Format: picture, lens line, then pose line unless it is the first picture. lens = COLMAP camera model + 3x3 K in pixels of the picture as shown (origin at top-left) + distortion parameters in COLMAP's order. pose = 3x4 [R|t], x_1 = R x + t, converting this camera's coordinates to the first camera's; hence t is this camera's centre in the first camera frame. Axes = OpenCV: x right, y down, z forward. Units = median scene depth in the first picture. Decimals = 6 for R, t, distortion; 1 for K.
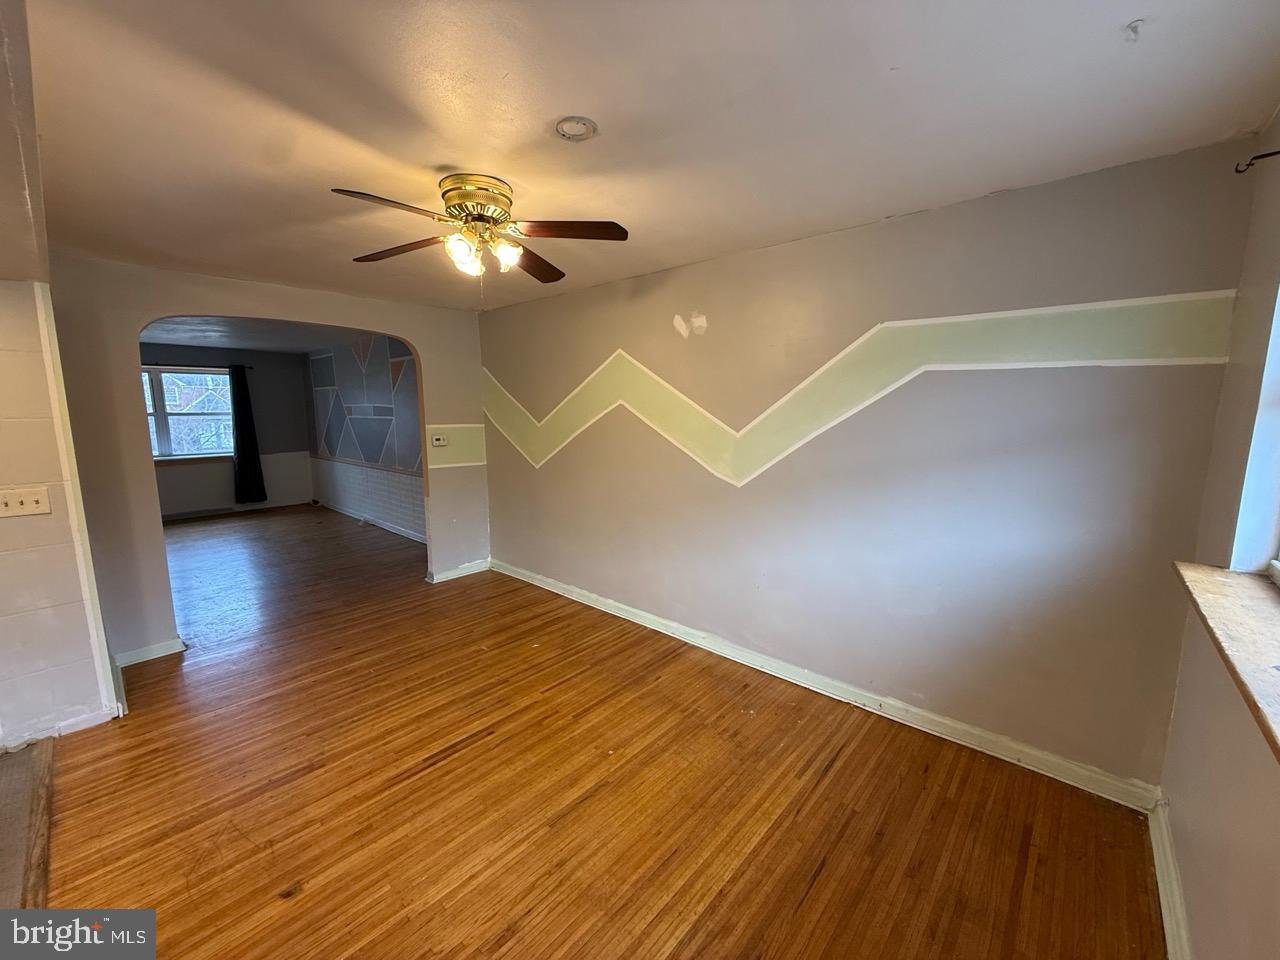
lens RADIAL K [[508.7, 0, 637.6], [0, 508.7, 478.8], [0, 0, 1]] dist [-0.000888, 0.000050]
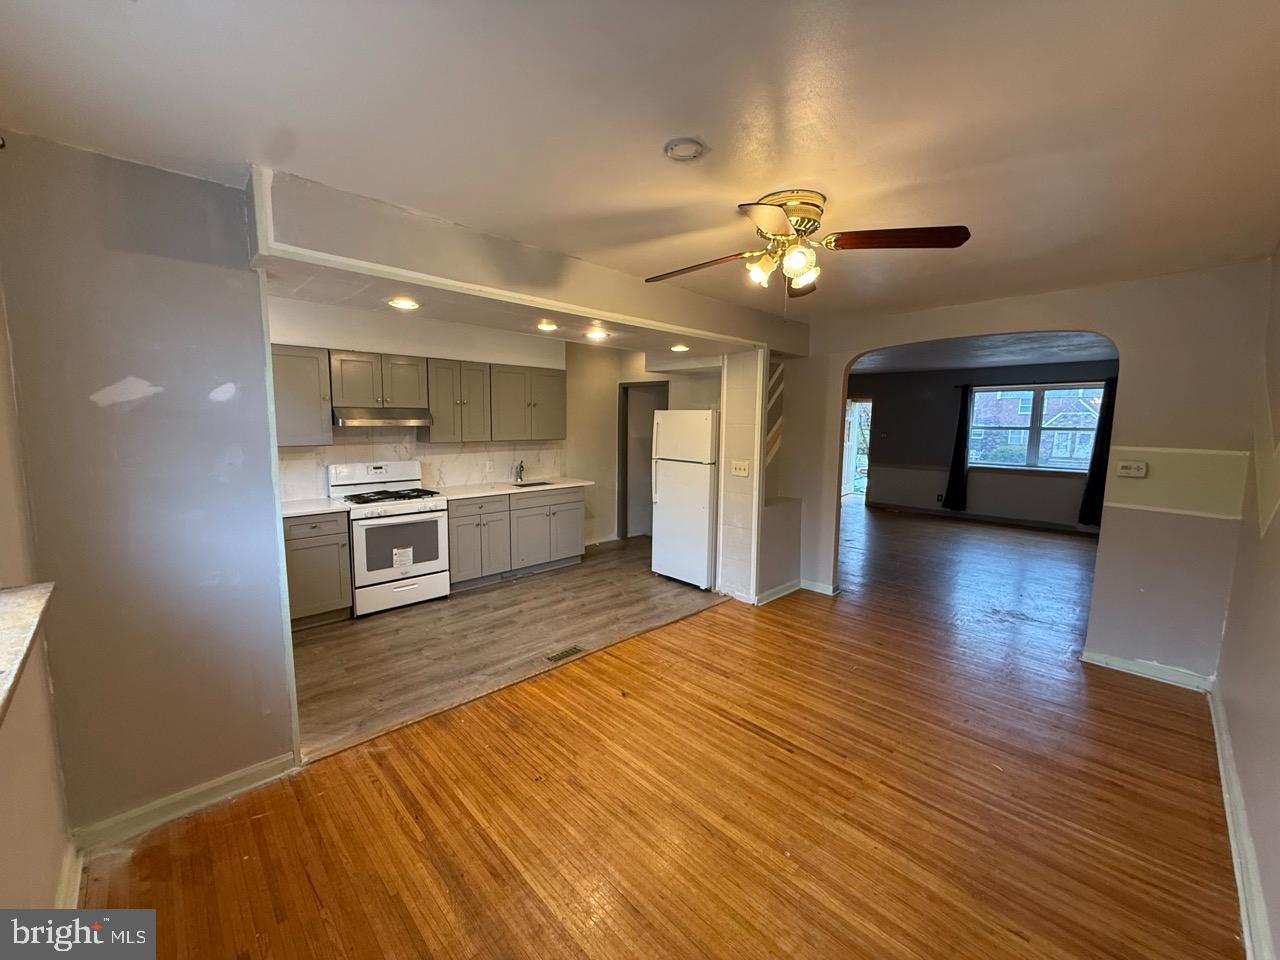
lens RADIAL K [[508.7, 0, 637.6], [0, 508.7, 478.8], [0, 0, 1]] dist [-0.000888, 0.000050]
pose [[-0.069346, 0.116015, -0.990824, 0.661840], [-0.148655, 0.980924, 0.125260, -0.093760], [0.986455, 0.155977, -0.050777, 0.705148]]
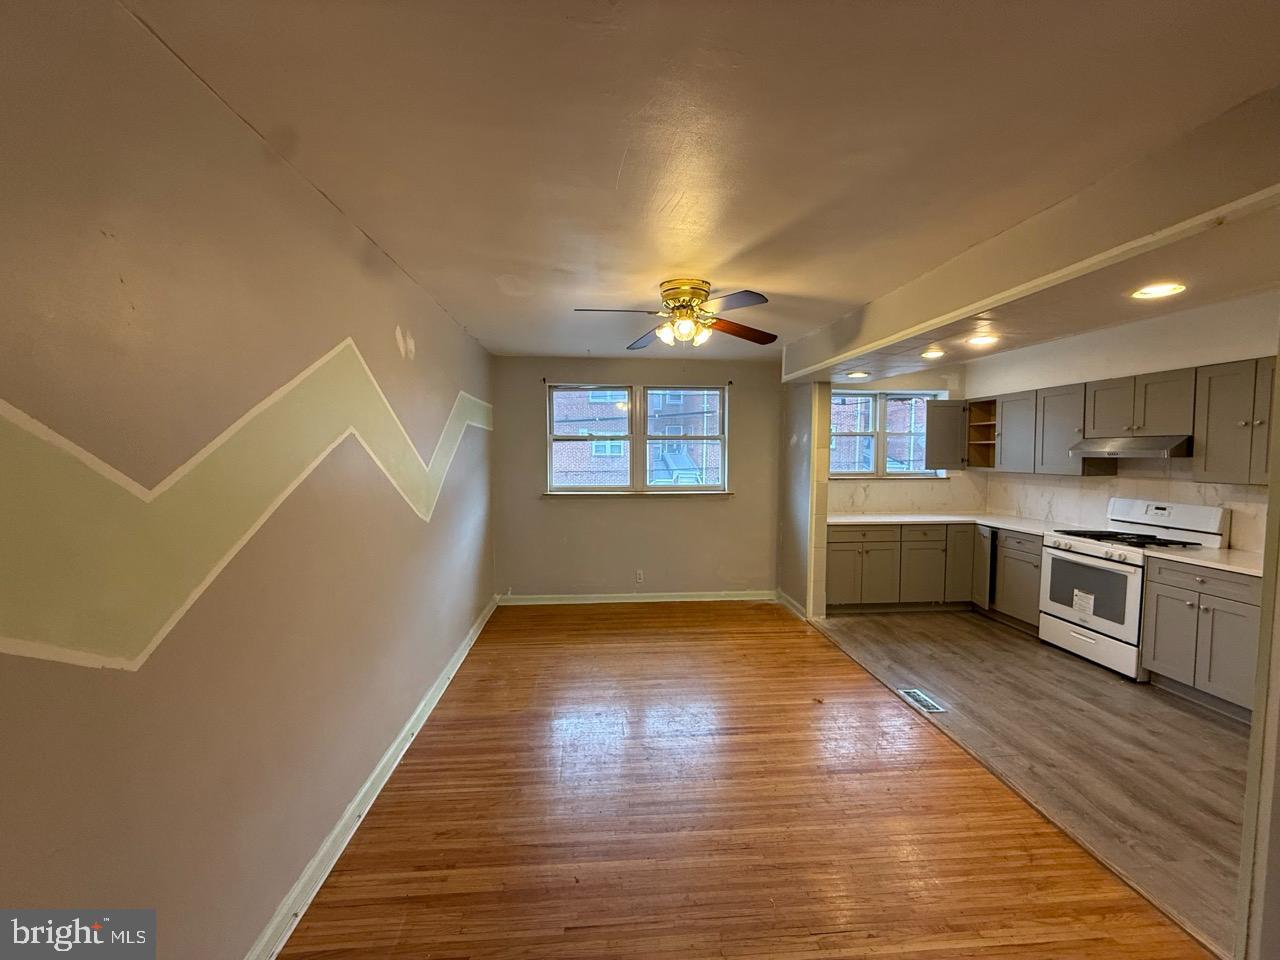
lens RADIAL K [[508.7, 0, 637.6], [0, 508.7, 478.8], [0, 0, 1]] dist [-0.000888, 0.000050]
pose [[-0.728041, -0.037553, 0.684505, -1.004901], [0.094435, 0.983485, 0.154397, -0.236223], [-0.678998, 0.177049, -0.712471, 1.828944]]
